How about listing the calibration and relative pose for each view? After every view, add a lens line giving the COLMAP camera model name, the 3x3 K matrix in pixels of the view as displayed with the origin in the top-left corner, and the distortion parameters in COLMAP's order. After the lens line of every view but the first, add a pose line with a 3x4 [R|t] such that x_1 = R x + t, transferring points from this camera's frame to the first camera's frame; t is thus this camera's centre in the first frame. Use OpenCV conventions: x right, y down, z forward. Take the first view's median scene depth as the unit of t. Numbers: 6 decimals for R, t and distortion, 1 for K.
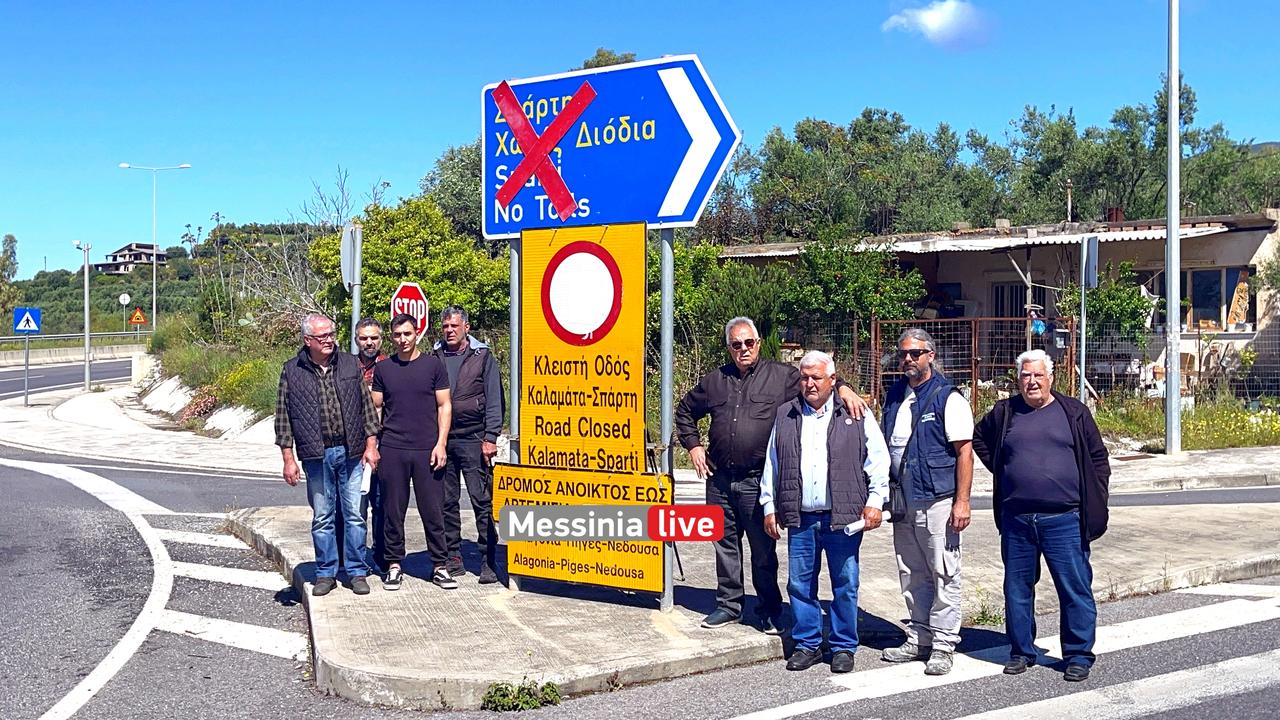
lens RADIAL K [[1488.3, 0, 643.9], [0, 1488.3, 362.6], [0, 0, 1]] dist [0.133318, -0.290958]
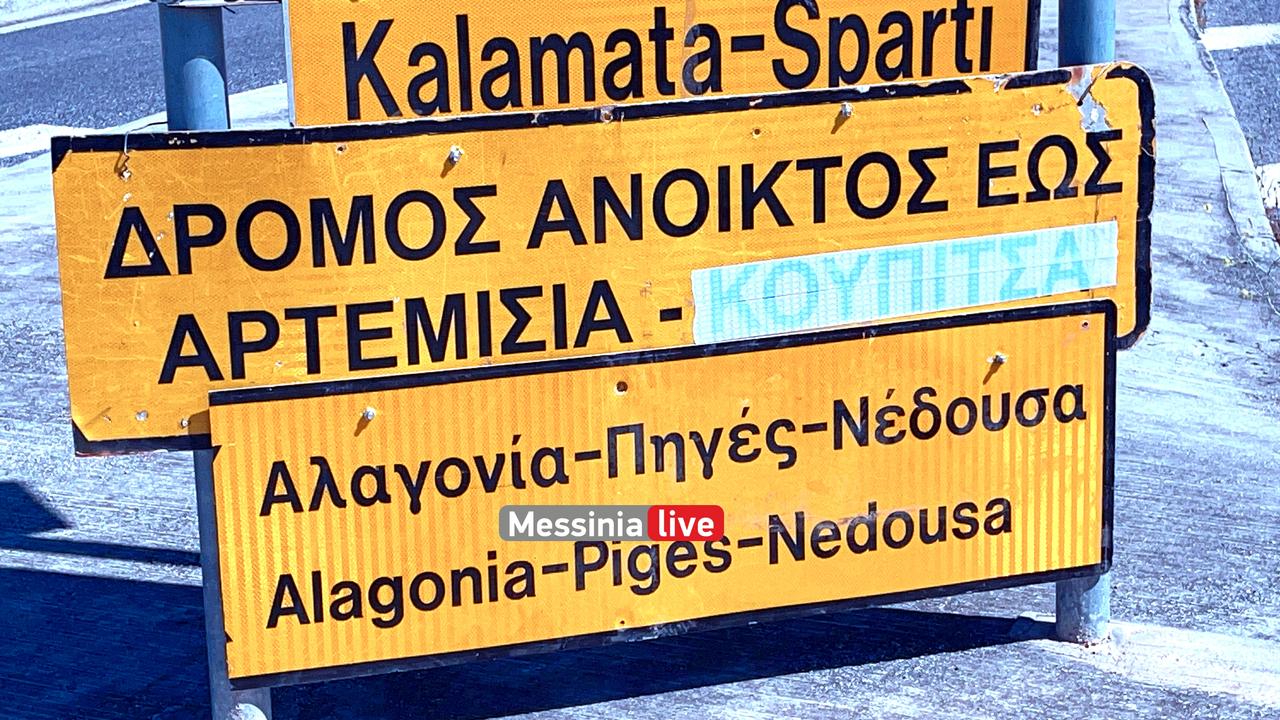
lens RADIAL K [[2576.3, 0, 646.7], [0, 2576.3, 362.4], [0, 0, 1]] dist [0.182104, -0.599861]
pose [[0.580263, -0.215898, 0.785292, -0.322536], [0.037881, 0.970334, 0.238780, 0.020026], [-0.813548, -0.108808, 0.571227, 0.770976]]
